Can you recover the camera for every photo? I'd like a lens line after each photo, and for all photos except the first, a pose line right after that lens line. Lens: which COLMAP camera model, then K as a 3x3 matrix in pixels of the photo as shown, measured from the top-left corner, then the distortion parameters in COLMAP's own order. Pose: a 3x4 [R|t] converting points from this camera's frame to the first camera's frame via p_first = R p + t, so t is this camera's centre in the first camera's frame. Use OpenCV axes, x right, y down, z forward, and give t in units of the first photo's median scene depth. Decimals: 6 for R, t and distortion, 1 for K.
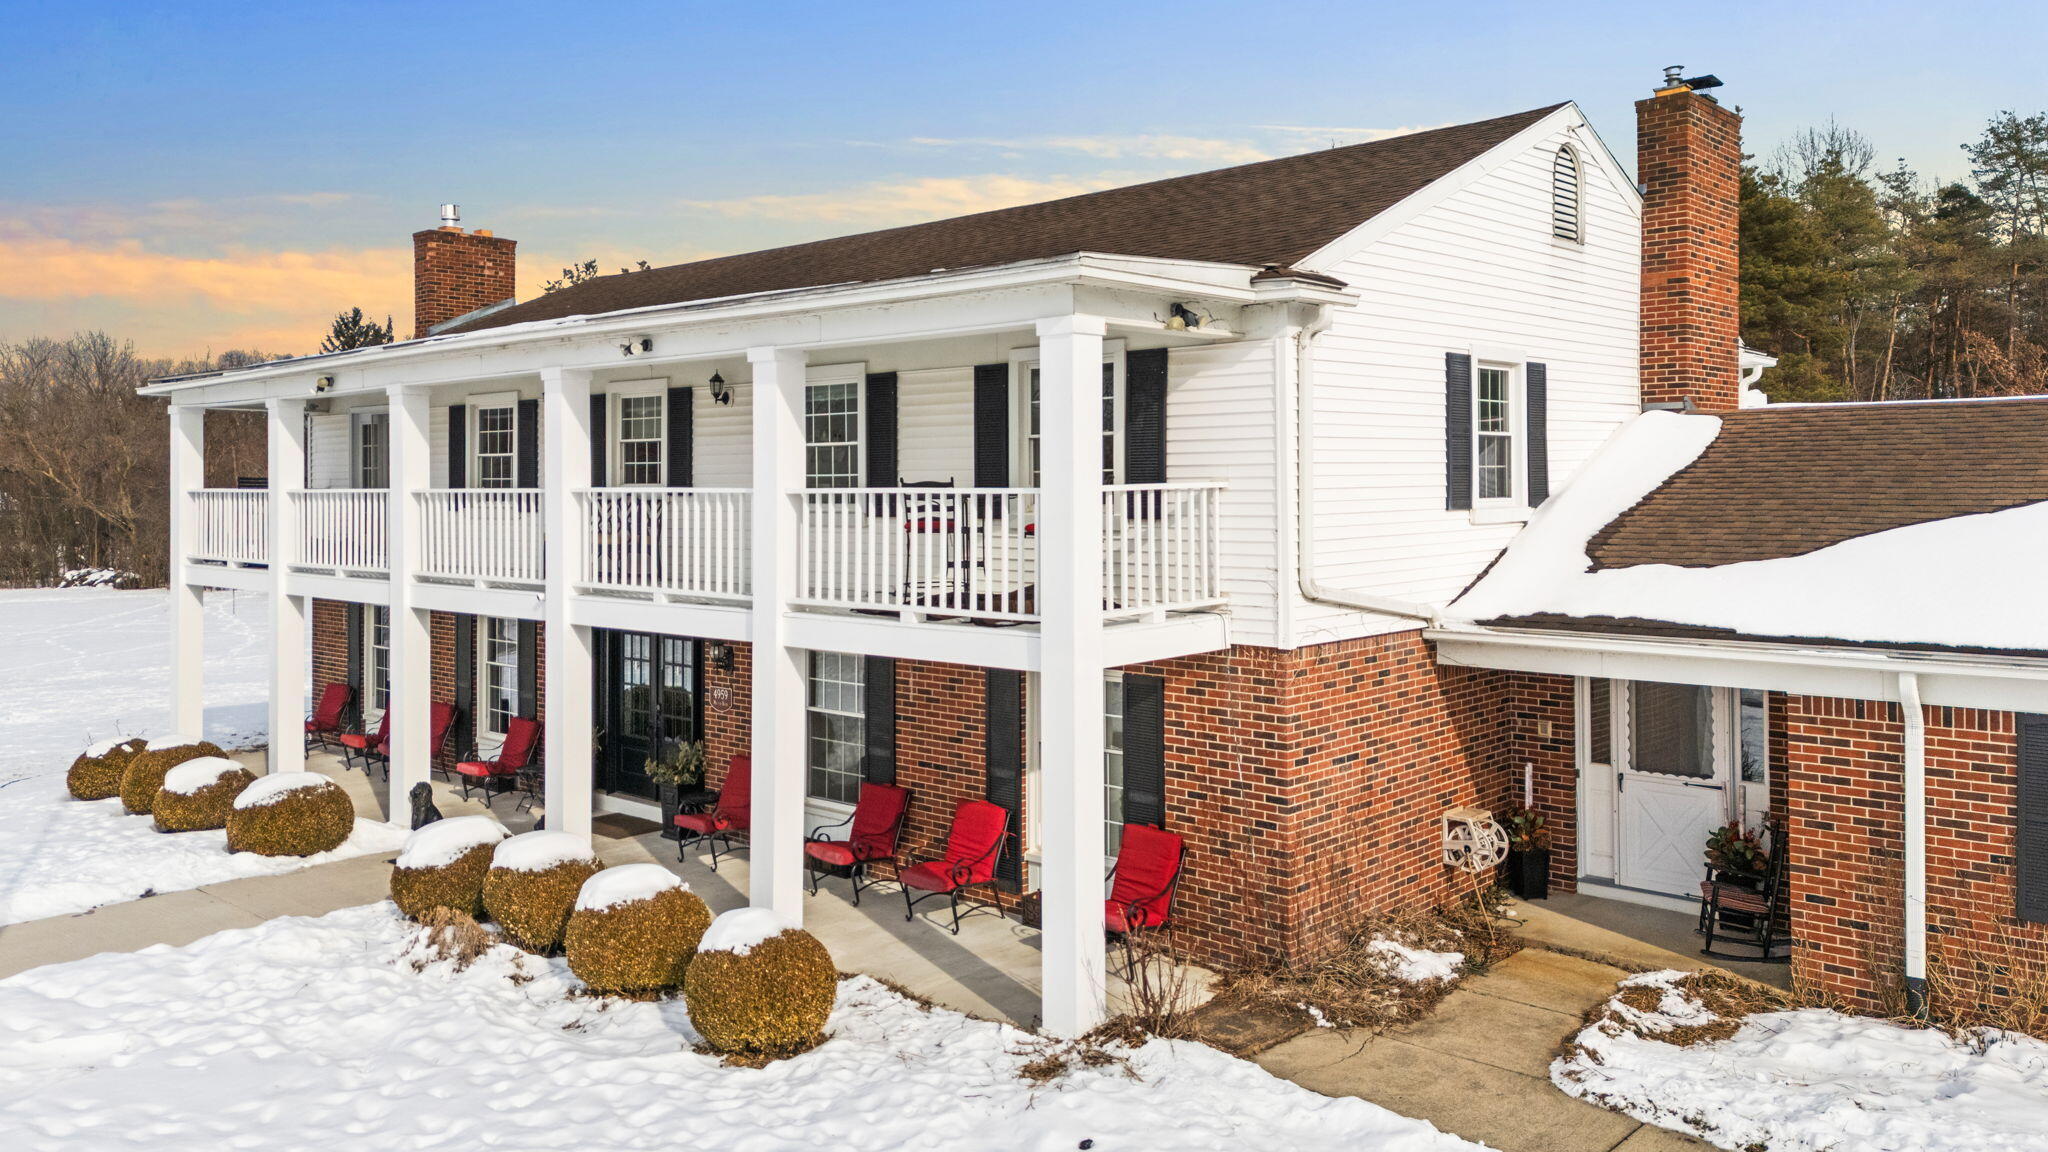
lens RADIAL K [[1459.1, 0, 1025.4], [0, 1459.1, 543.3], [0, 0, 1]] dist [0.004726, 0.003480]
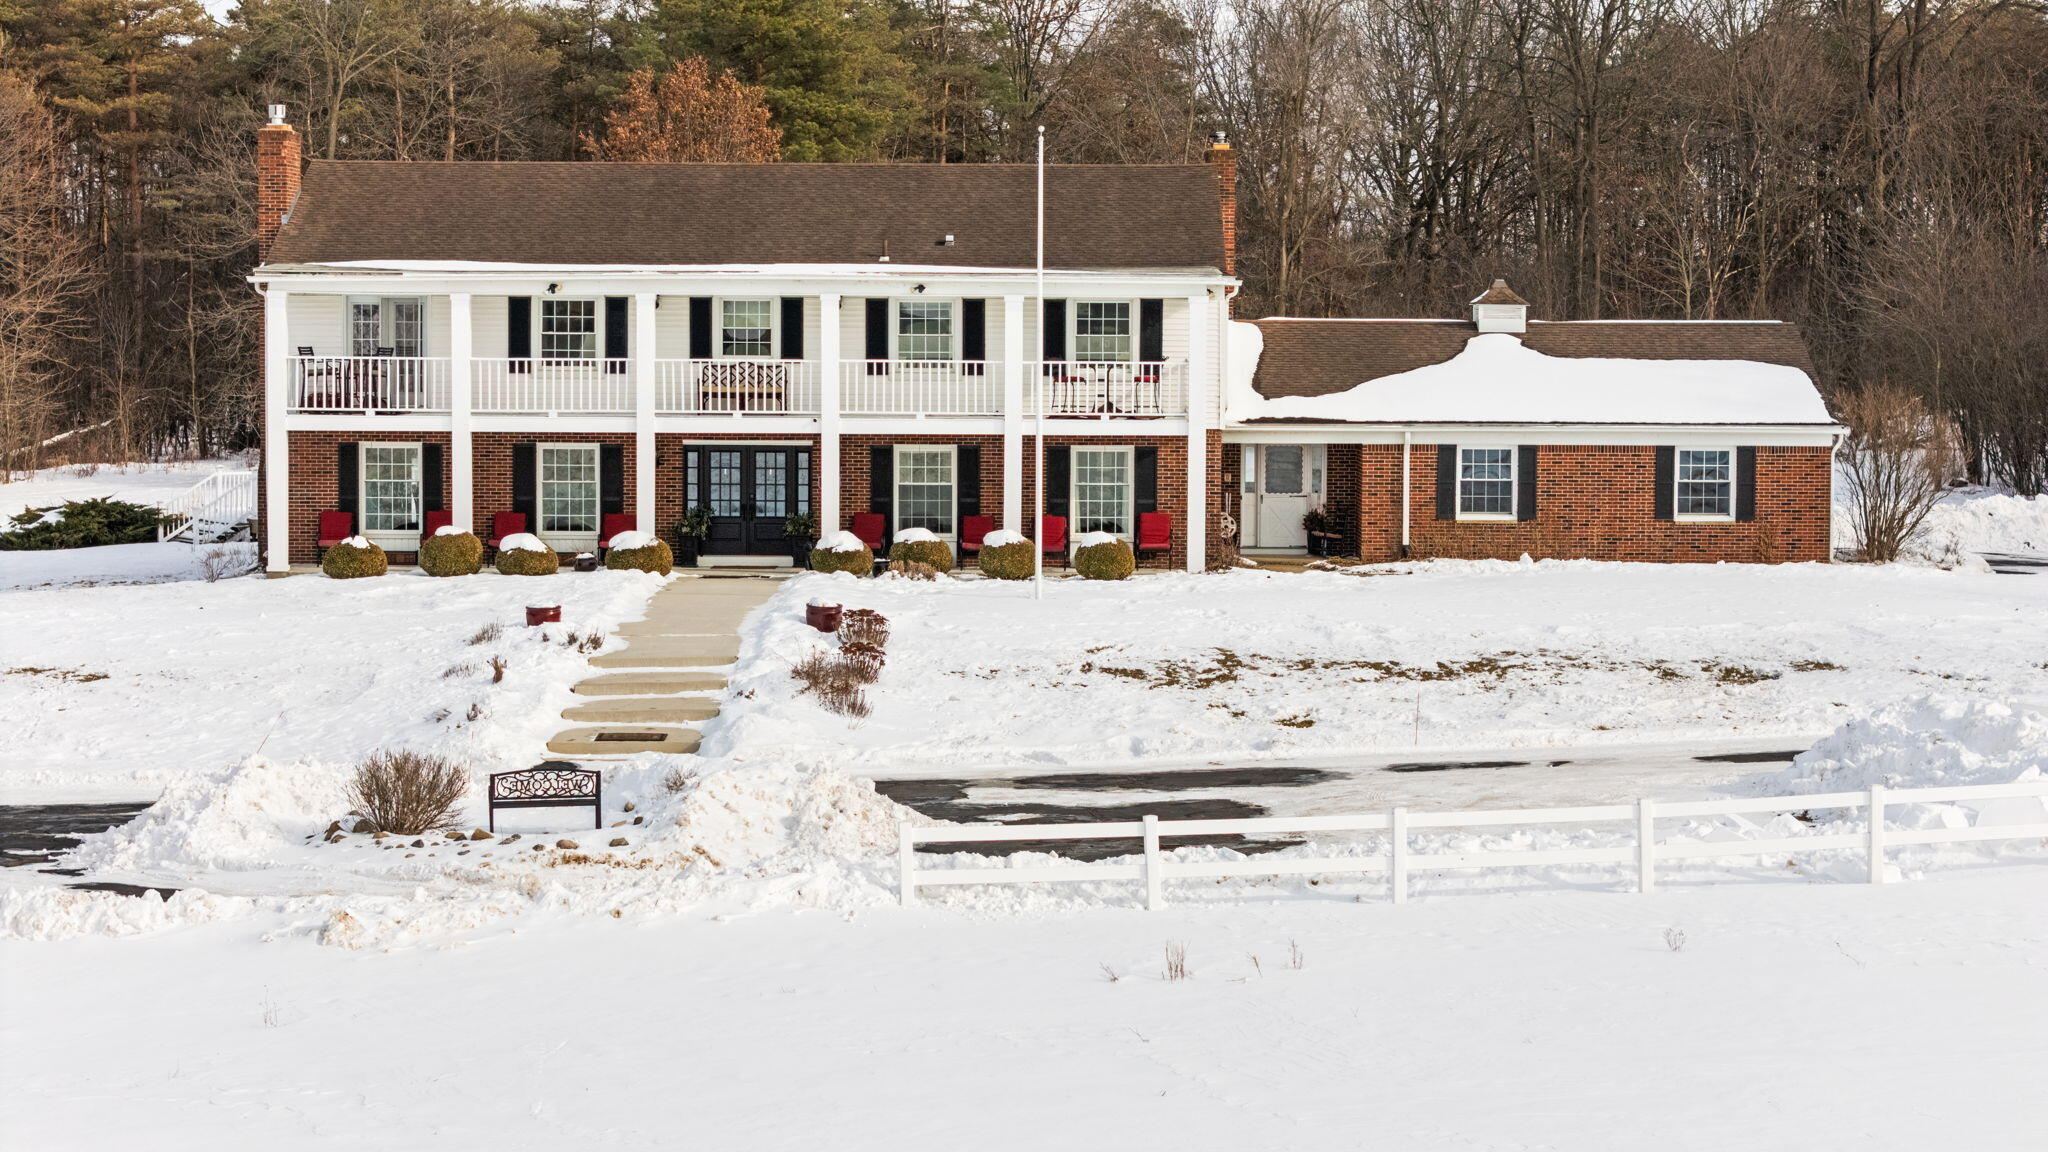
lens RADIAL K [[1459.1, 0, 1025.4], [0, 1459.1, 543.3], [0, 0, 1]] dist [0.004726, 0.003480]
pose [[0.822499, -0.061938, 0.565384, -1.266875], [0.014226, 0.995982, 0.088414, 0.036845], [-0.568588, -0.064677, 0.820076, -0.689761]]
